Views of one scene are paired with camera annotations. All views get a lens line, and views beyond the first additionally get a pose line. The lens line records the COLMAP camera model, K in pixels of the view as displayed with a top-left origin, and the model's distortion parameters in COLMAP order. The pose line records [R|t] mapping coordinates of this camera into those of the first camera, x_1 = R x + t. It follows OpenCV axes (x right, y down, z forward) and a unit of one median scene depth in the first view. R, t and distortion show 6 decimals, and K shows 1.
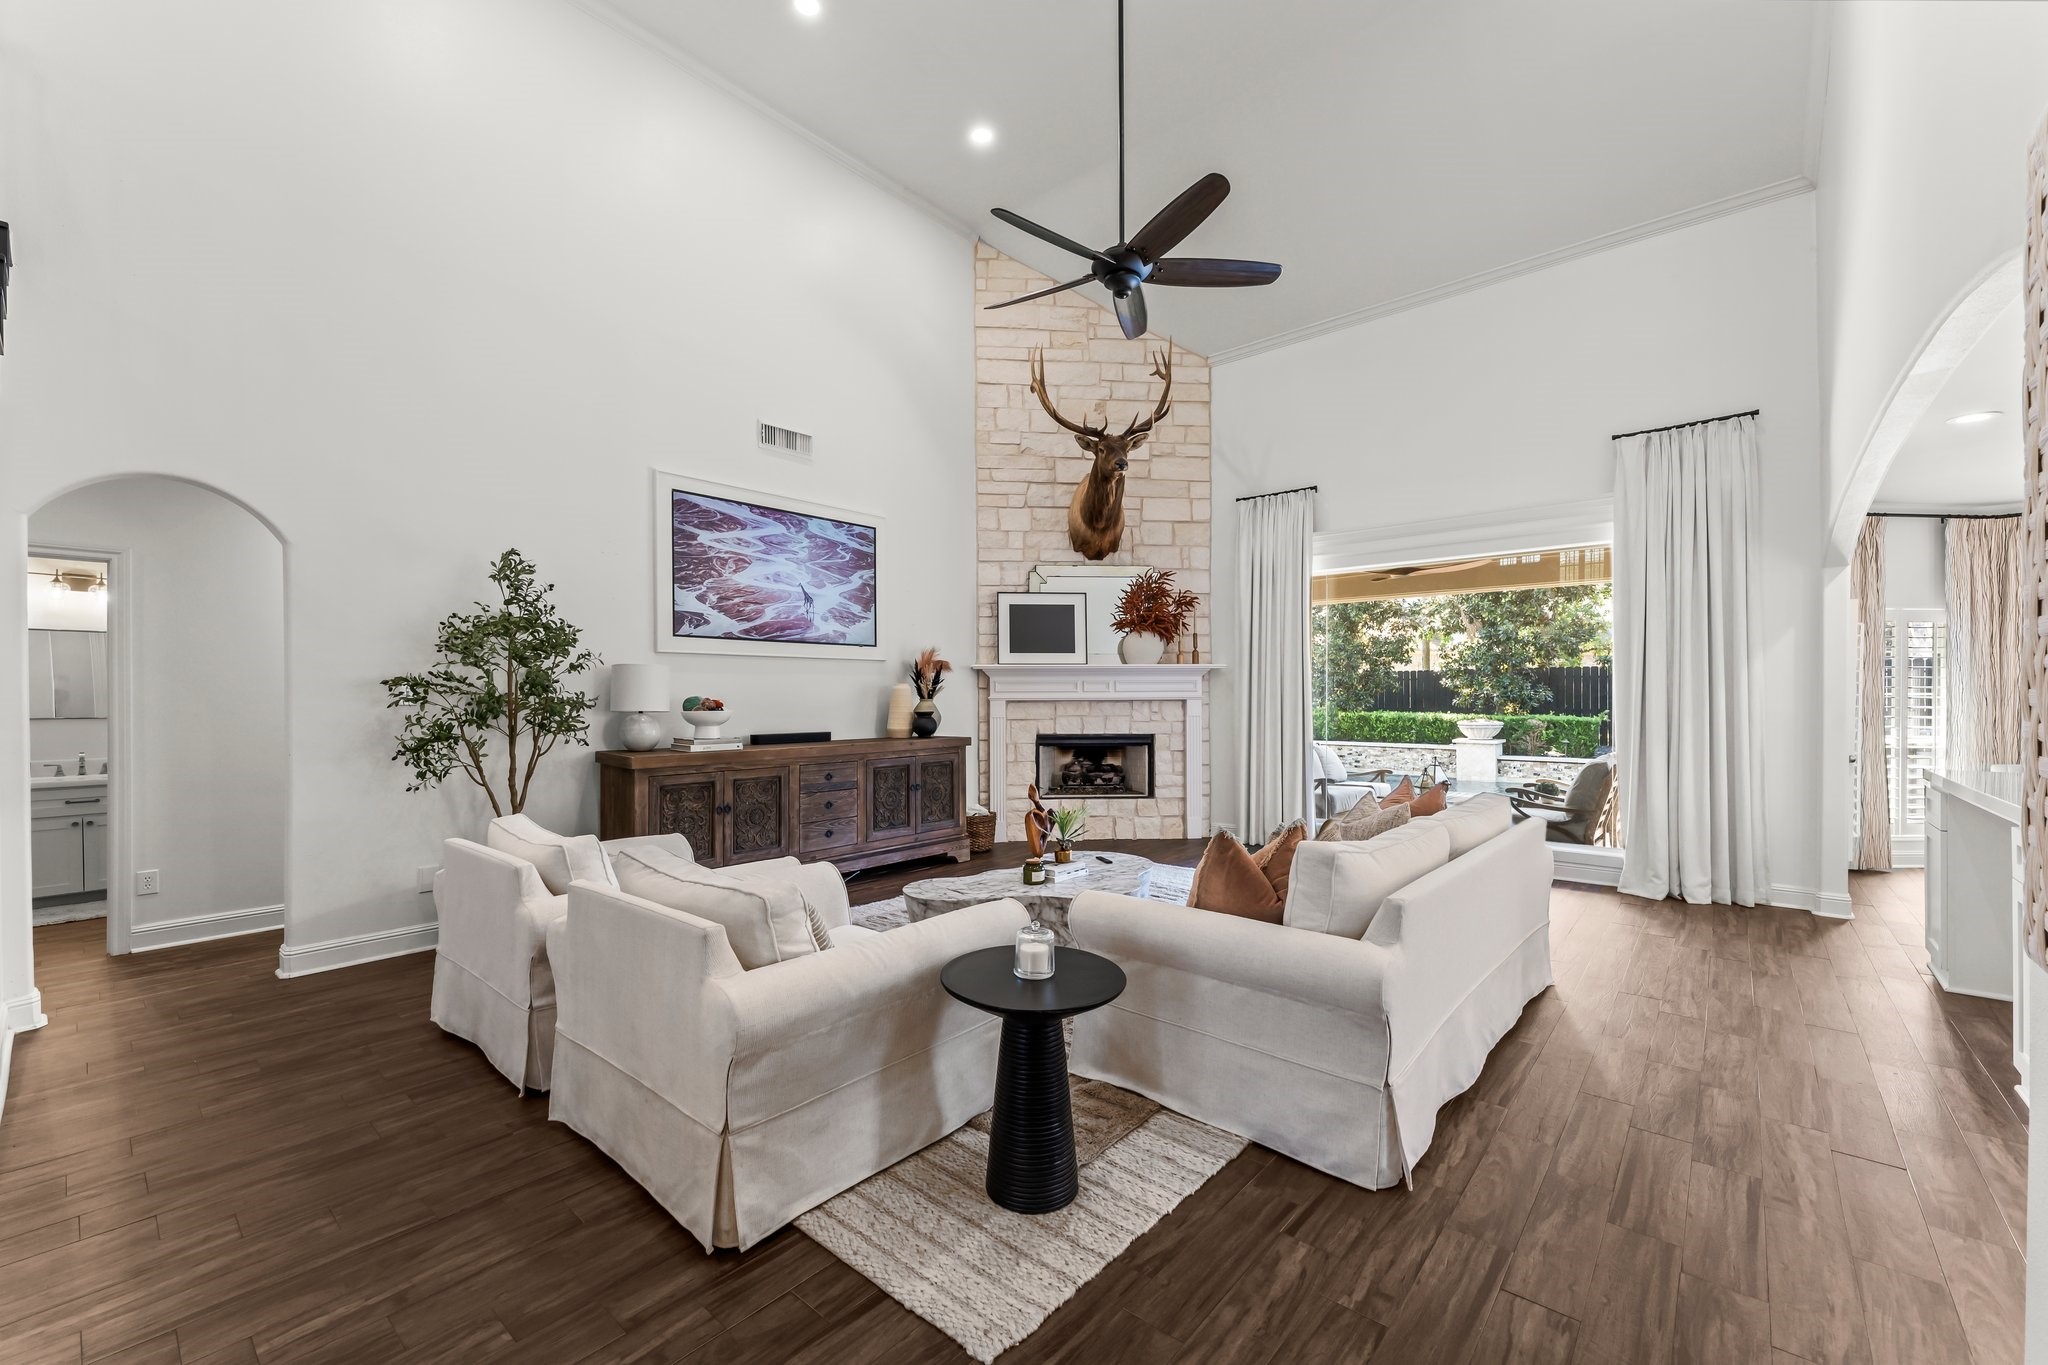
lens RADIAL K [[823.5, 0, 1020.5], [0, 823.5, 698.6], [0, 0, 1]] dist [0.003601, 0.000168]
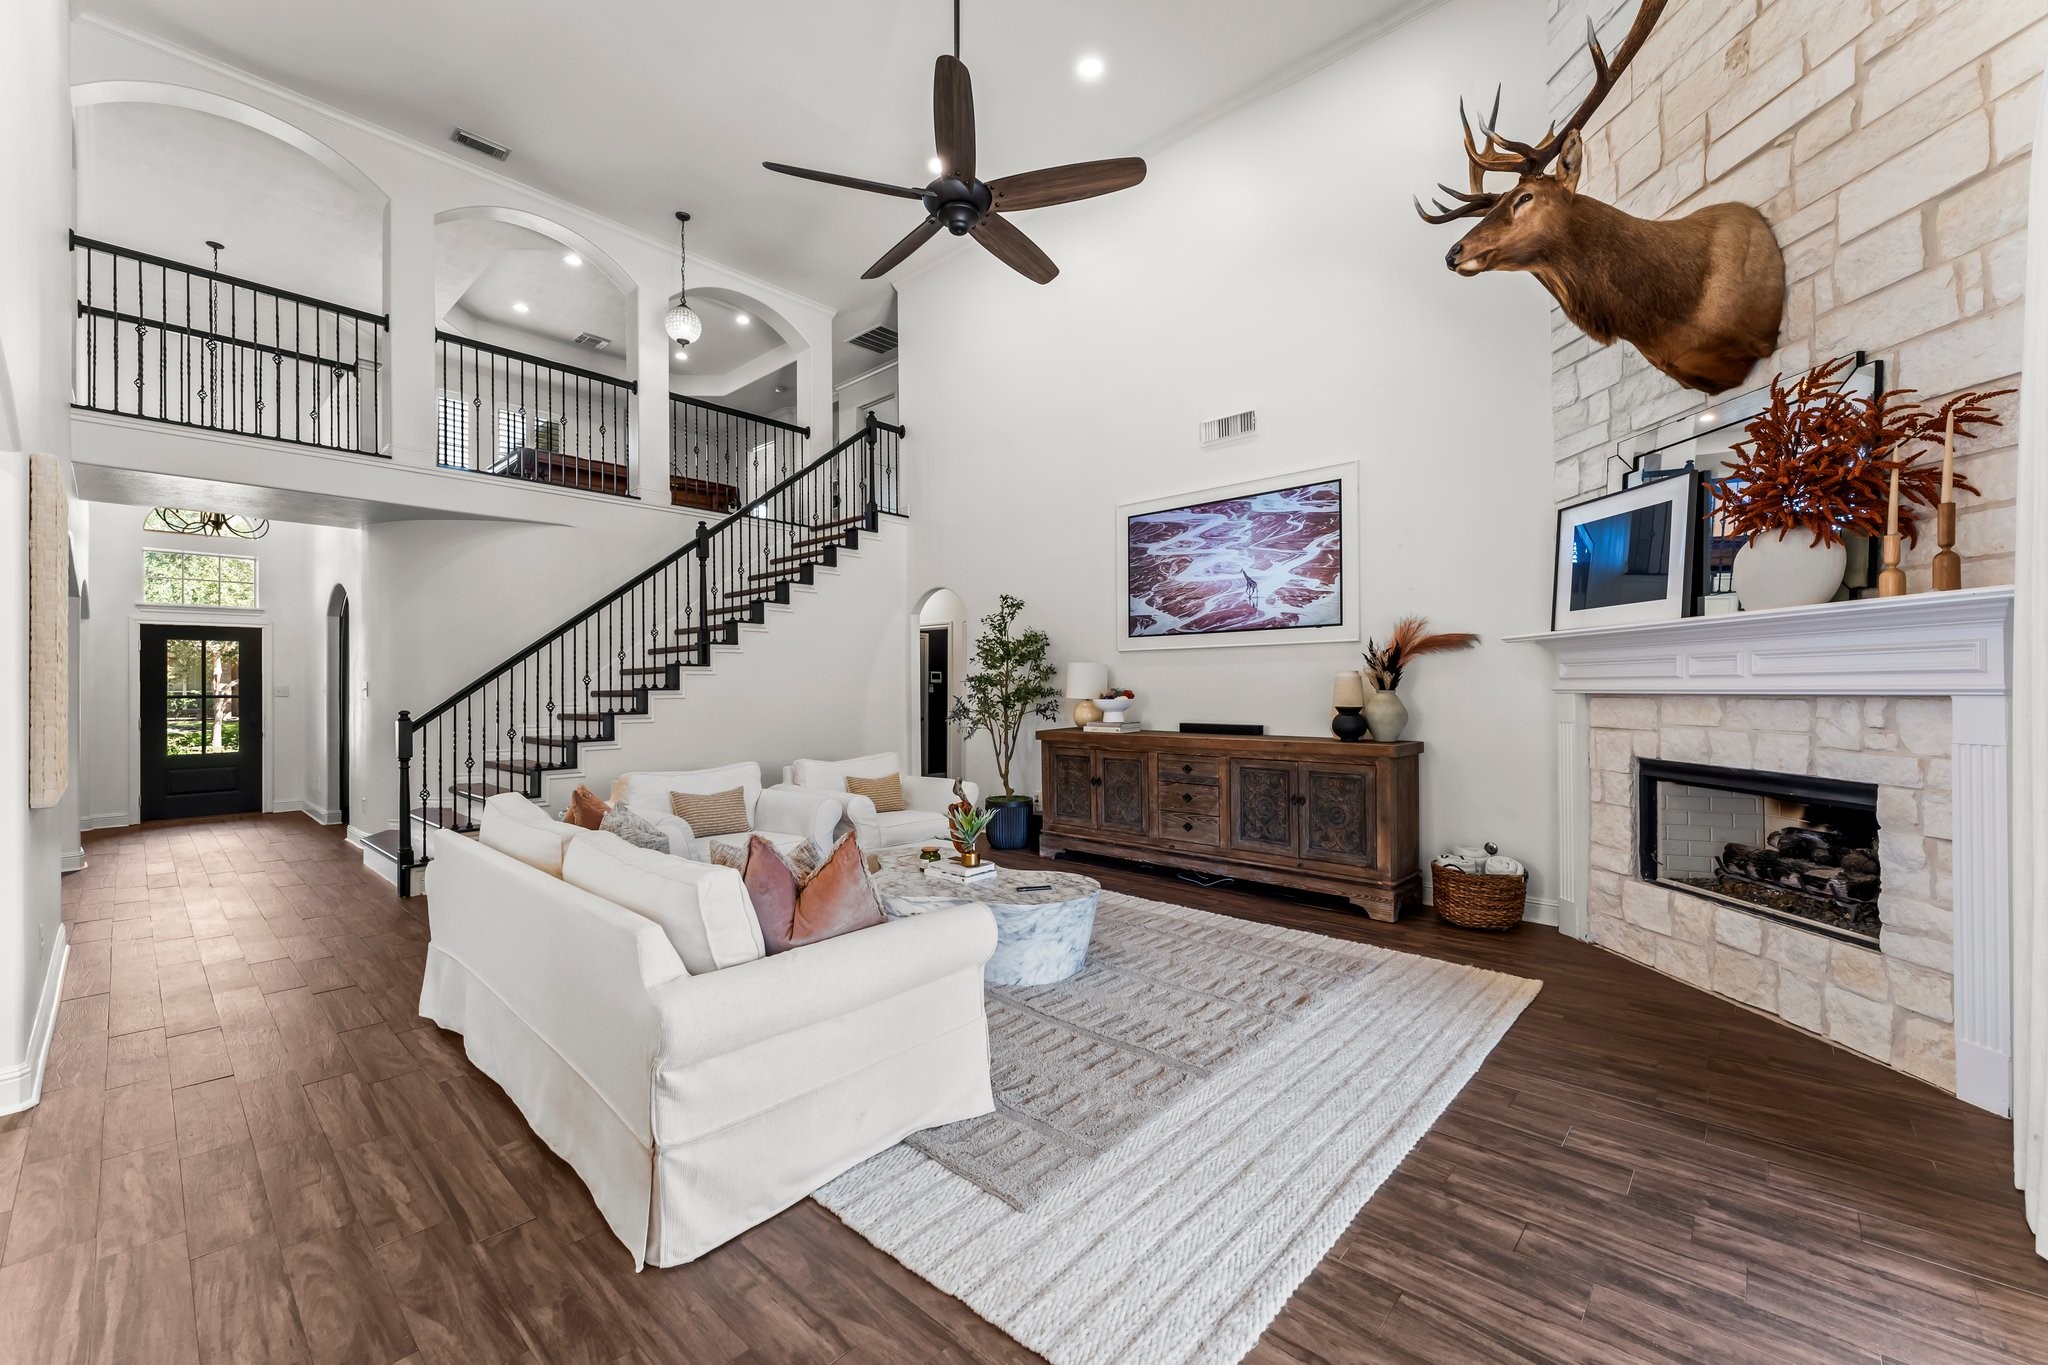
lens RADIAL K [[823.5, 0, 1024.6], [0, 823.5, 677.8], [0, 0, 1]] dist [0.003601, 0.000168]
pose [[-0.026225, -0.008698, -0.999618, 0.654039], [0.002169, 0.999959, -0.008757, -0.004890], [0.999654, -0.002398, -0.026205, 0.720320]]
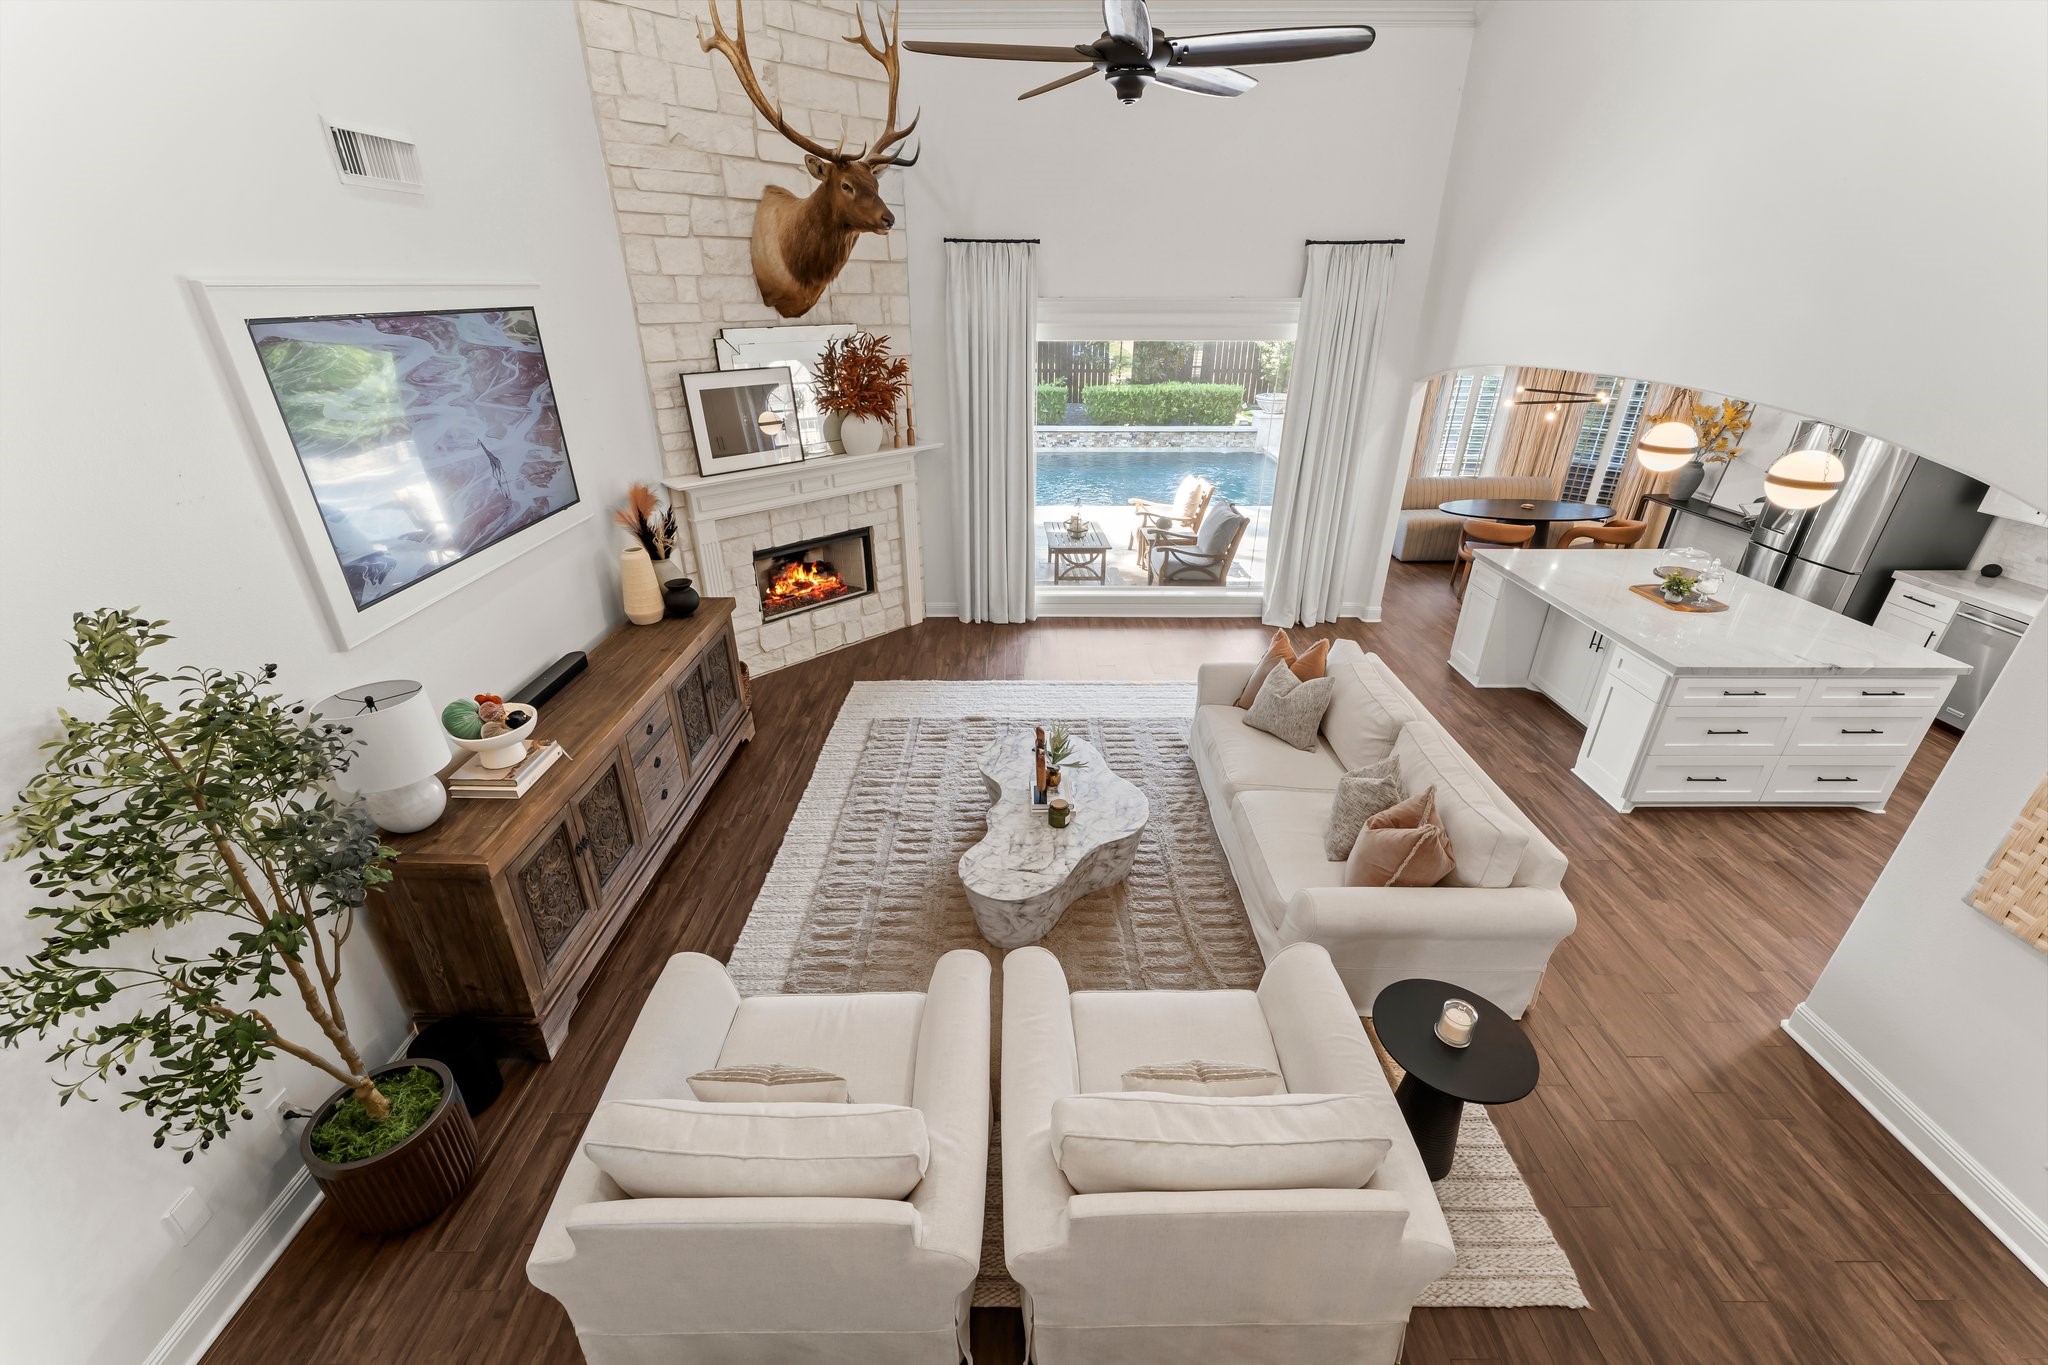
lens RADIAL K [[823.5, 0, 1024.3], [0, 823.5, 692.3], [0, 0, 1]] dist [0.003601, 0.000168]
pose [[0.753125, -0.287361, 0.591799, -0.351639], [-0.001640, 0.898736, 0.438488, -0.222964], [-0.657875, -0.331207, 0.676389, 0.255061]]
